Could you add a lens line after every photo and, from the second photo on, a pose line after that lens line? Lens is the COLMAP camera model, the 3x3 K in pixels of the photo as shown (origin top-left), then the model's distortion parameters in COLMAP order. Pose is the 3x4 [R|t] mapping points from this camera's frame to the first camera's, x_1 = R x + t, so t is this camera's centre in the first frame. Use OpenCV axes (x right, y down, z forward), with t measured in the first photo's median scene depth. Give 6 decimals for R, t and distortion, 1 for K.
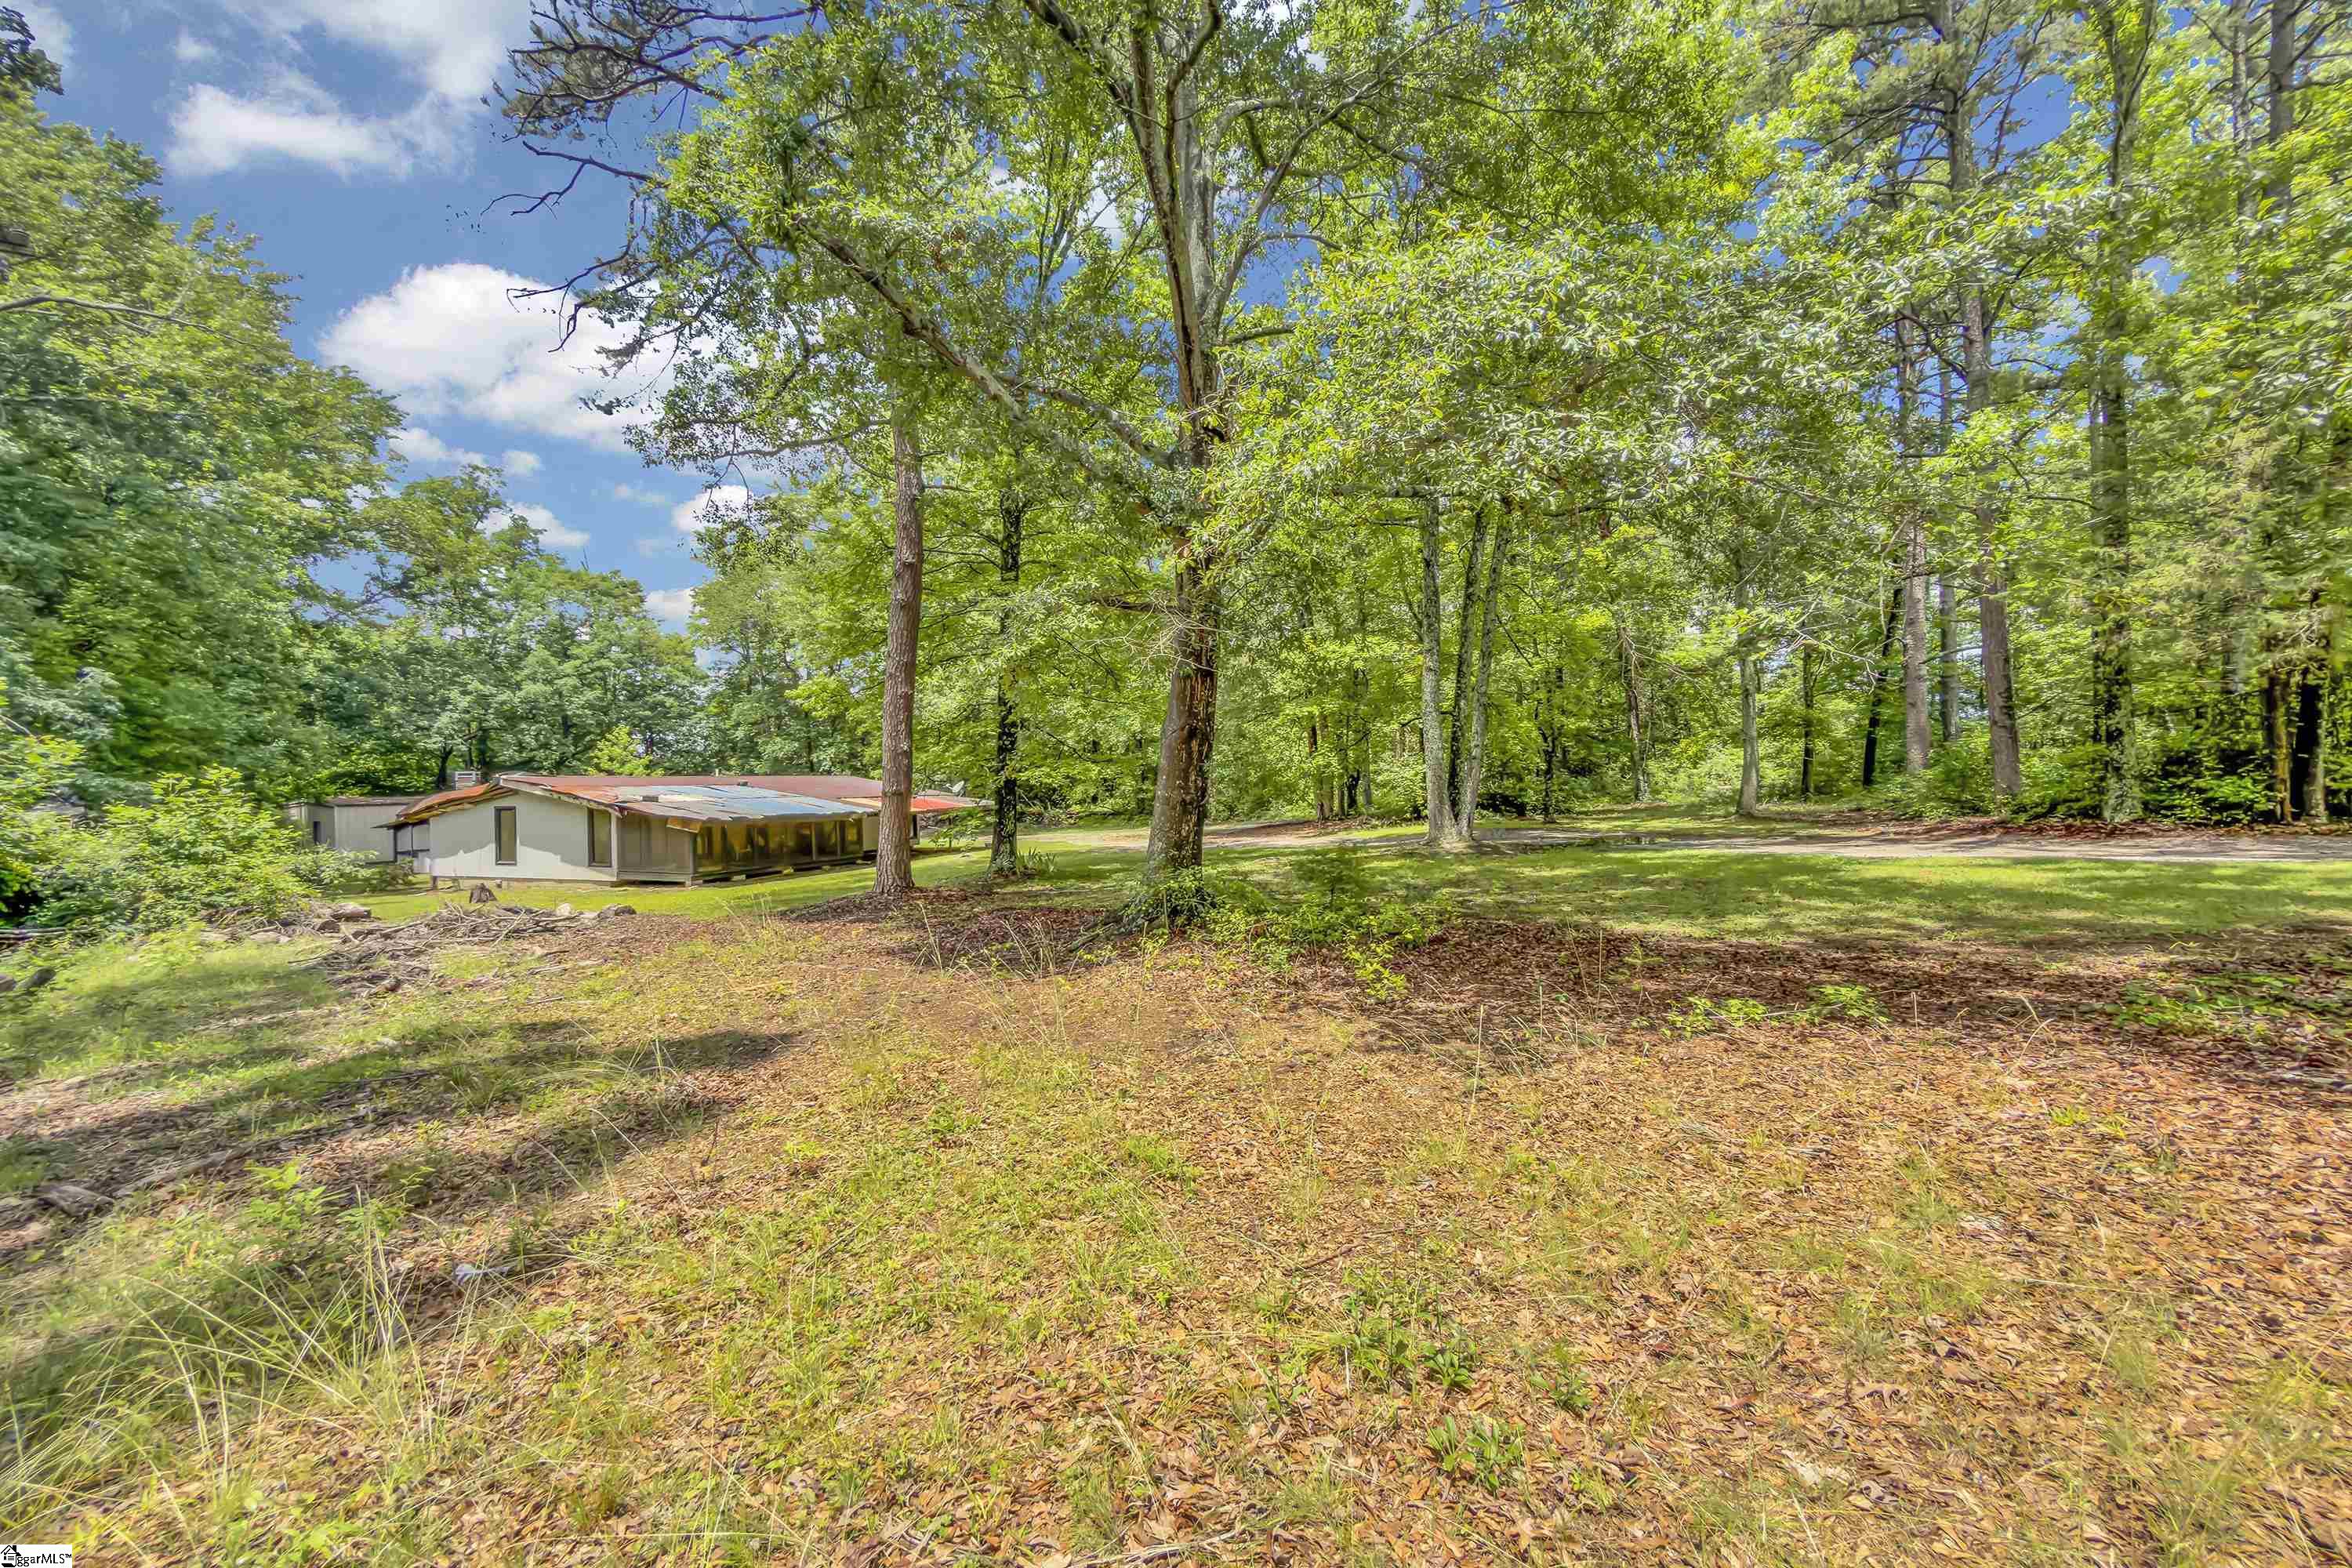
lens RADIAL K [[956.1, 0, 1176.0], [0, 956.1, 784.0], [0, 0, 1]] dist [0.001022, -0.000022]
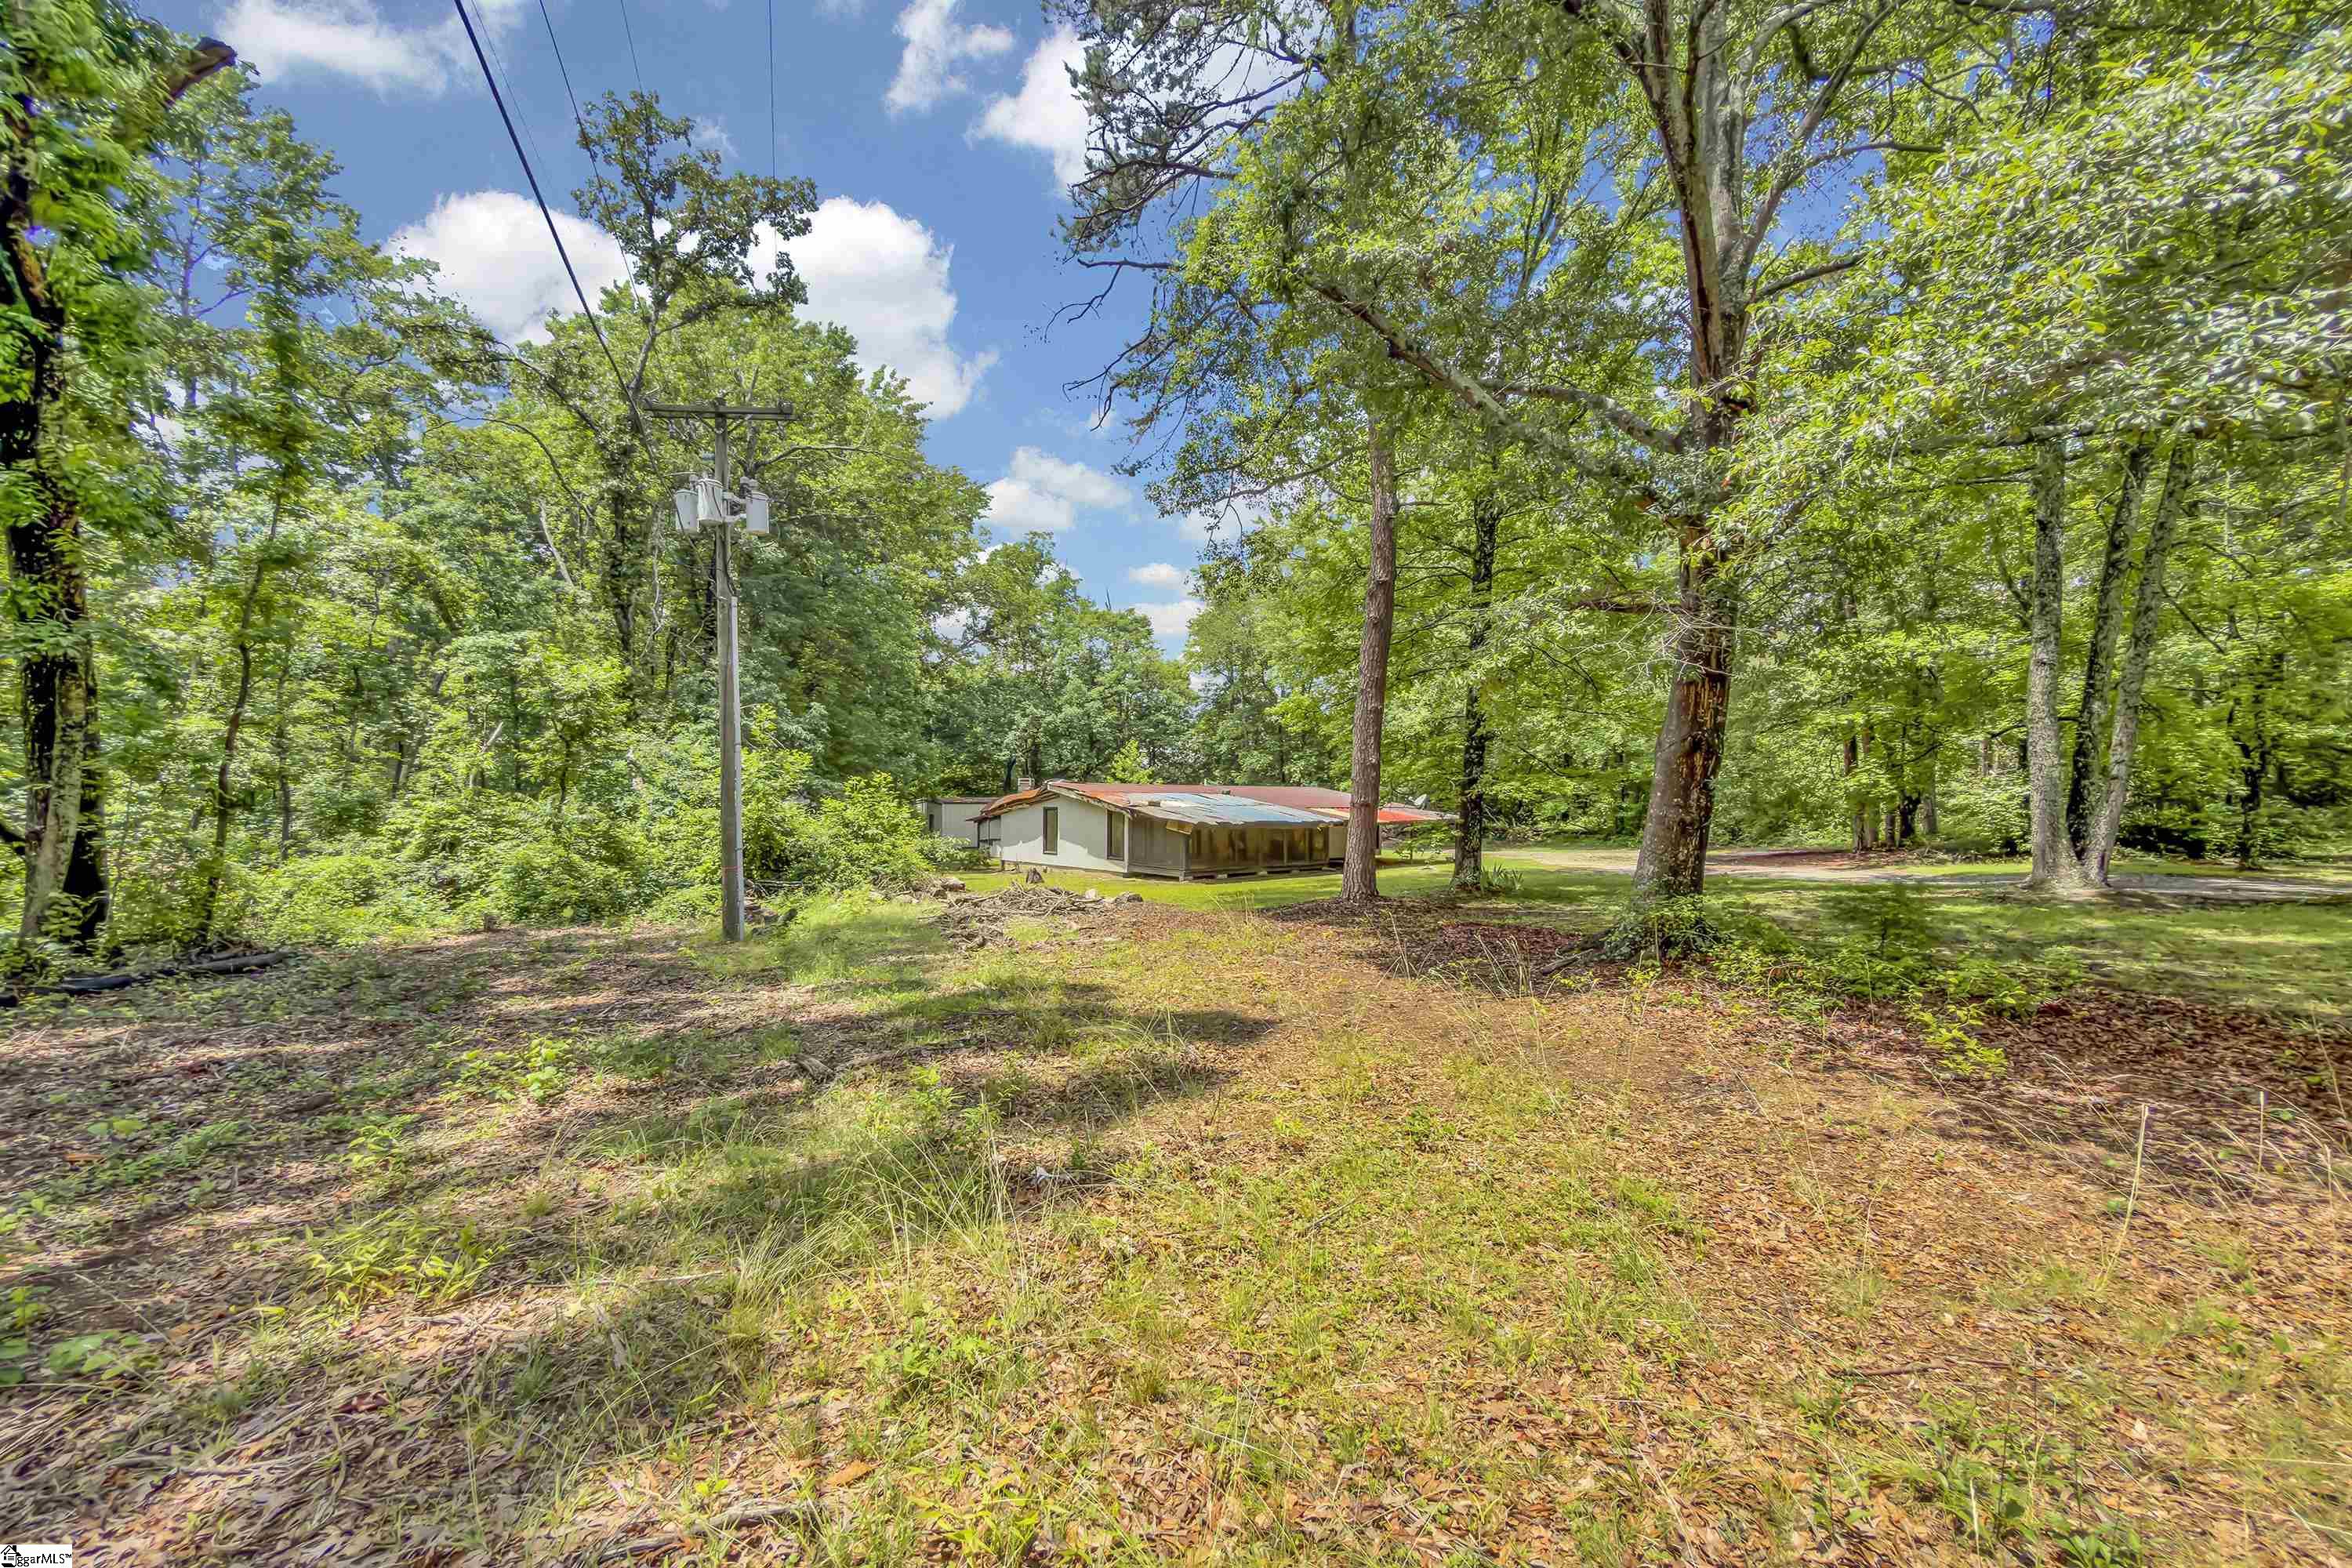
lens RADIAL K [[938.9, 0, 1172.1], [0, 938.9, 806.9], [0, 0, 1]] dist [0.001380, 0.000002]
pose [[0.886781, 0.027614, -0.461364, -0.008385], [-0.022655, 0.999611, 0.016285, 0.000590], [0.461634, -0.003989, 0.887061, -0.004812]]
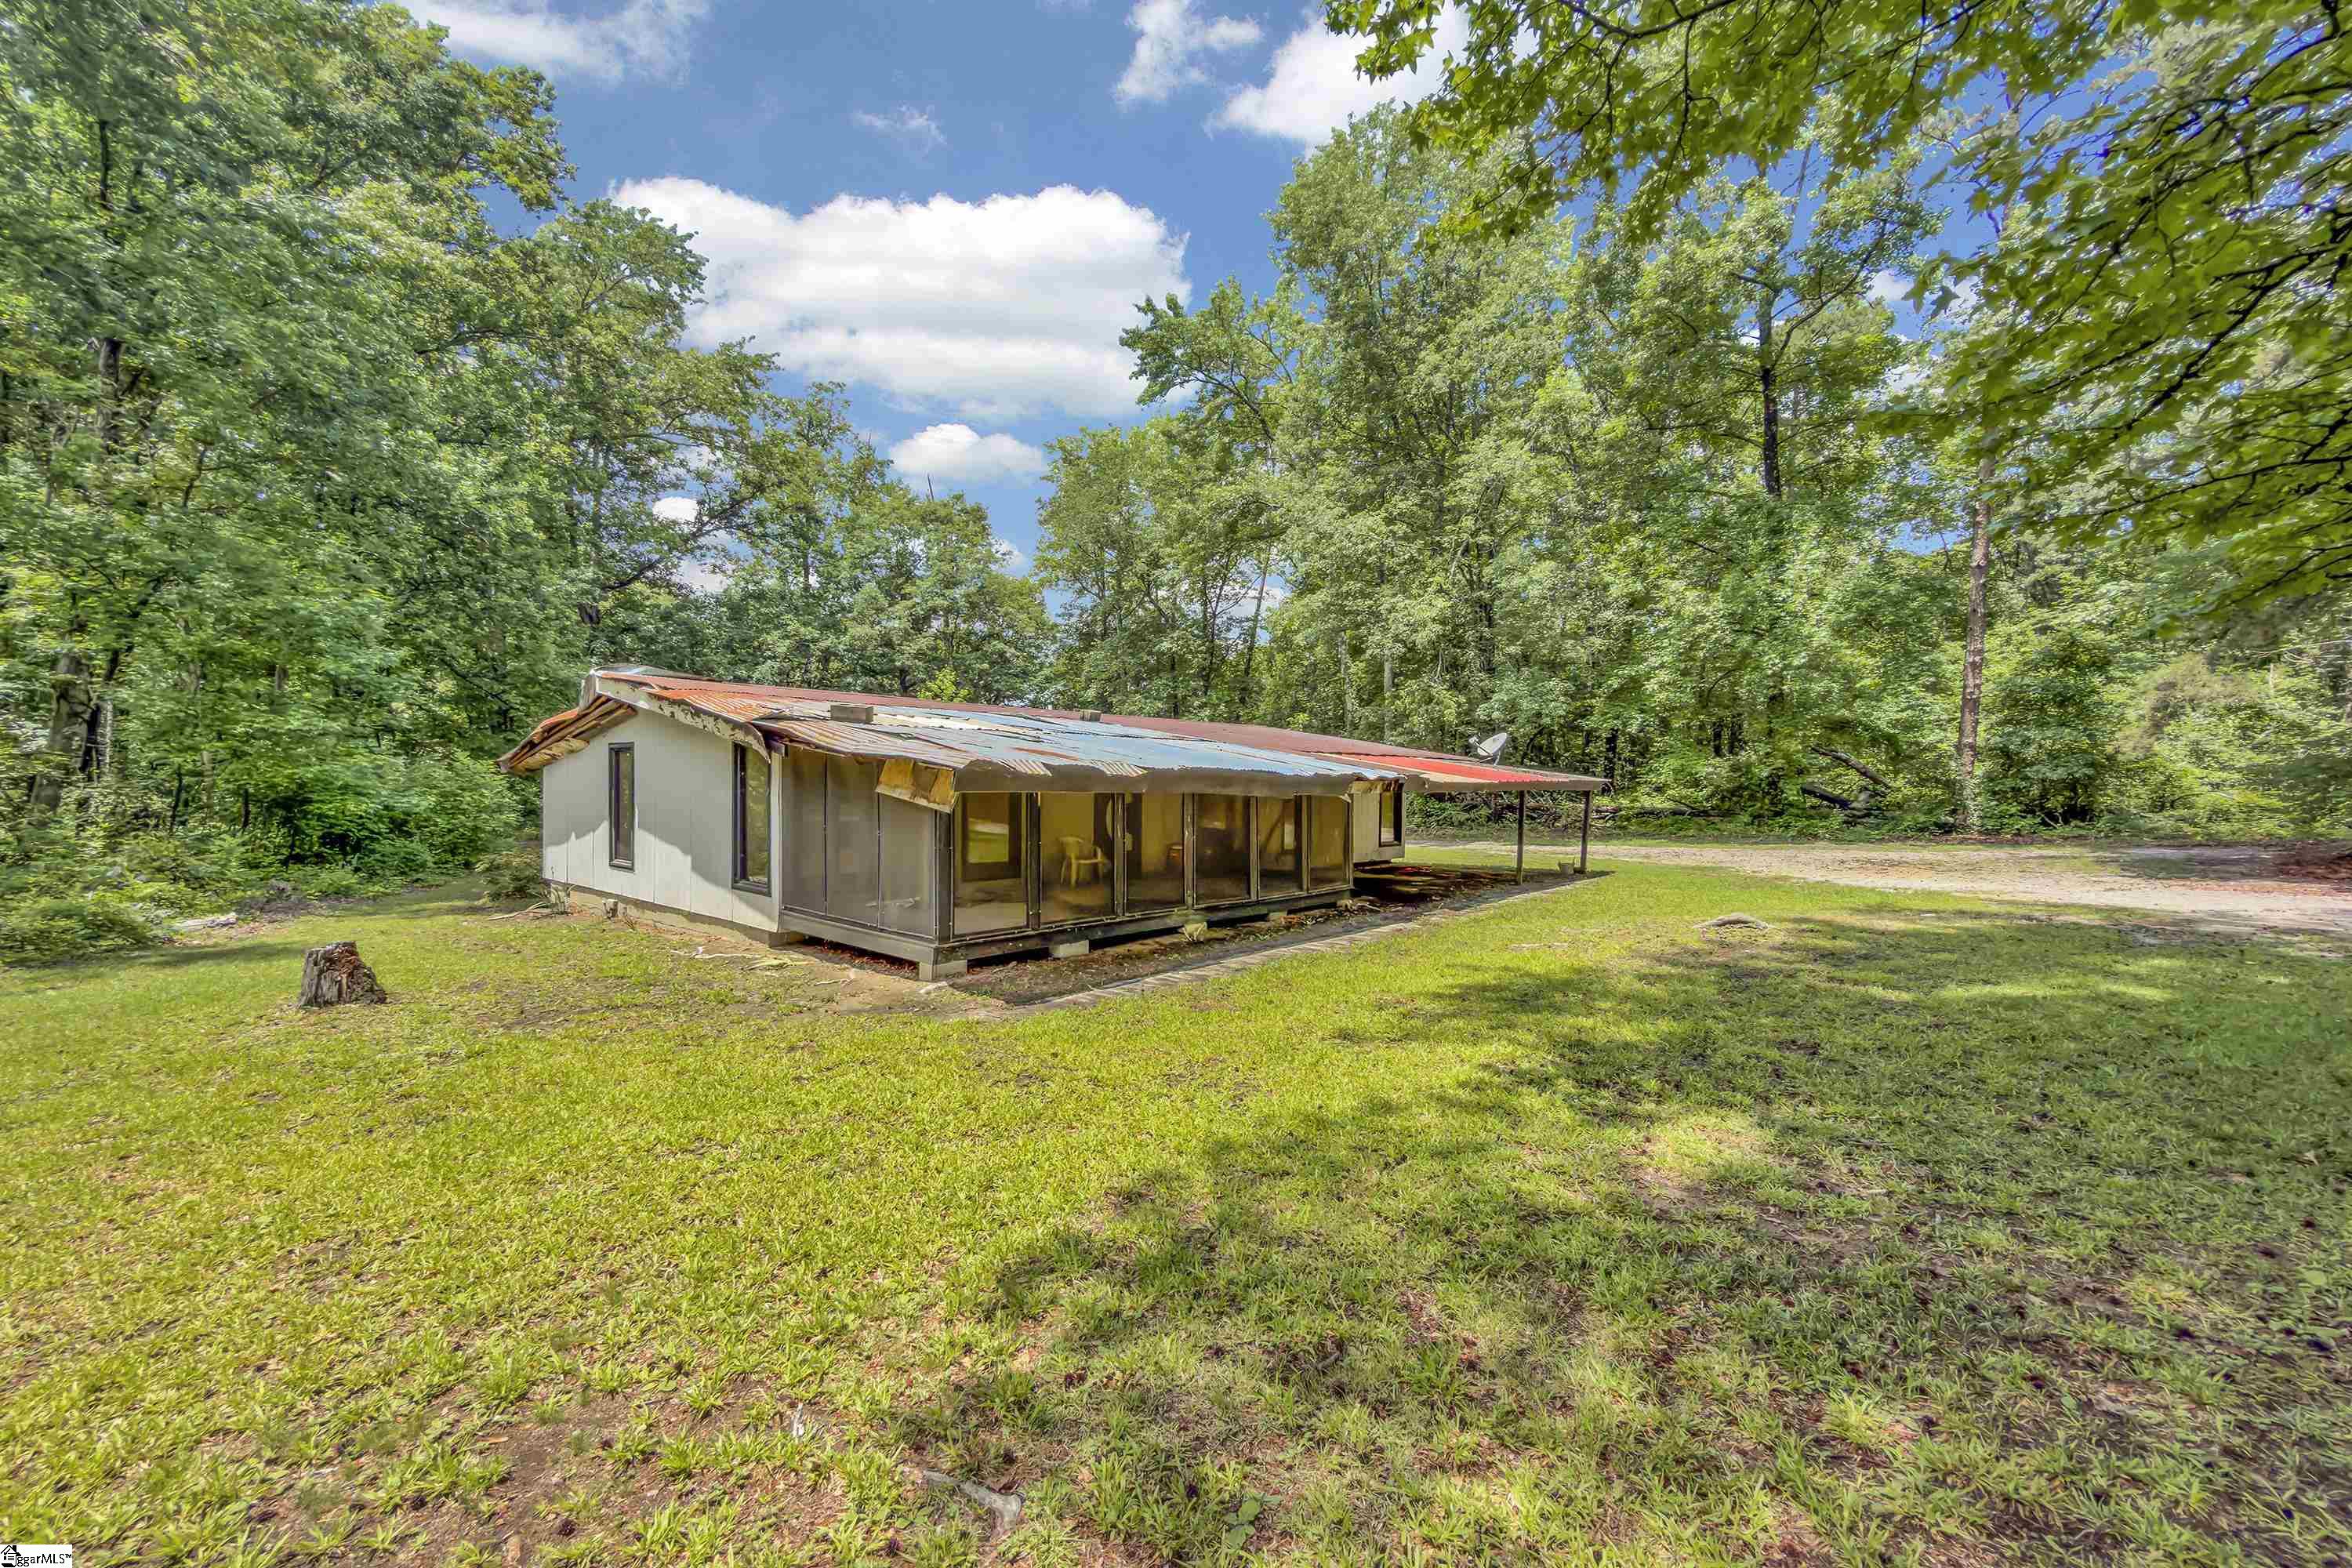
lens RADIAL K [[956.1, 0, 1176.0], [0, 956.1, 784.0], [0, 0, 1]] dist [0.001022, -0.000022]
pose [[0.942405, 0.026473, -0.333424, -0.721115], [-0.026059, 0.999644, 0.005716, 0.082996], [0.333457, 0.003302, 0.942759, 1.609867]]
